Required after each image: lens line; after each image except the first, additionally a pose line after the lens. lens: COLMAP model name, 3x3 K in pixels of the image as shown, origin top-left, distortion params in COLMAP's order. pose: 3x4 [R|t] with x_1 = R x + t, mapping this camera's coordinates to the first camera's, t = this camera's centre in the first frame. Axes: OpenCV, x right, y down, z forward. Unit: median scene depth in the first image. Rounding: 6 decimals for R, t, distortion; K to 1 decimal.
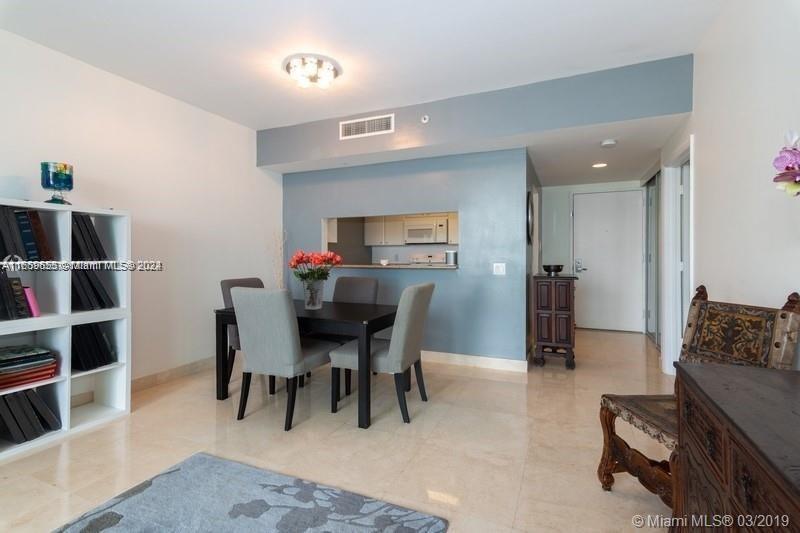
lens RADIAL K [[386.7, 0, 397.1], [0, 386.7, 261.8], [0, 0, 1]] dist [0.035091, 0.000149]
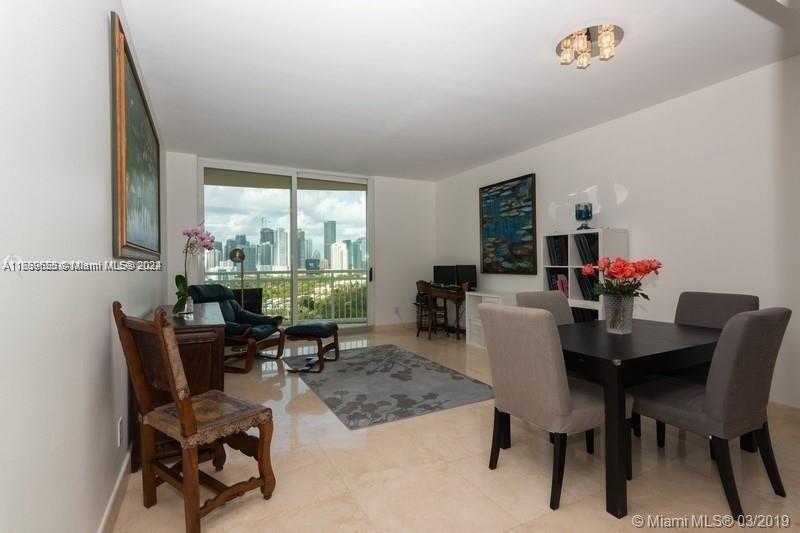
lens RADIAL K [[386.7, 0, 404.1], [0, 386.7, 267.9], [0, 0, 1]] dist [0.035091, 0.000149]
pose [[-0.617177, 0.024441, -0.786444, 0.951770], [0.007180, 0.999651, 0.025432, -0.044461], [0.786791, 0.010050, -0.617137, 1.644688]]
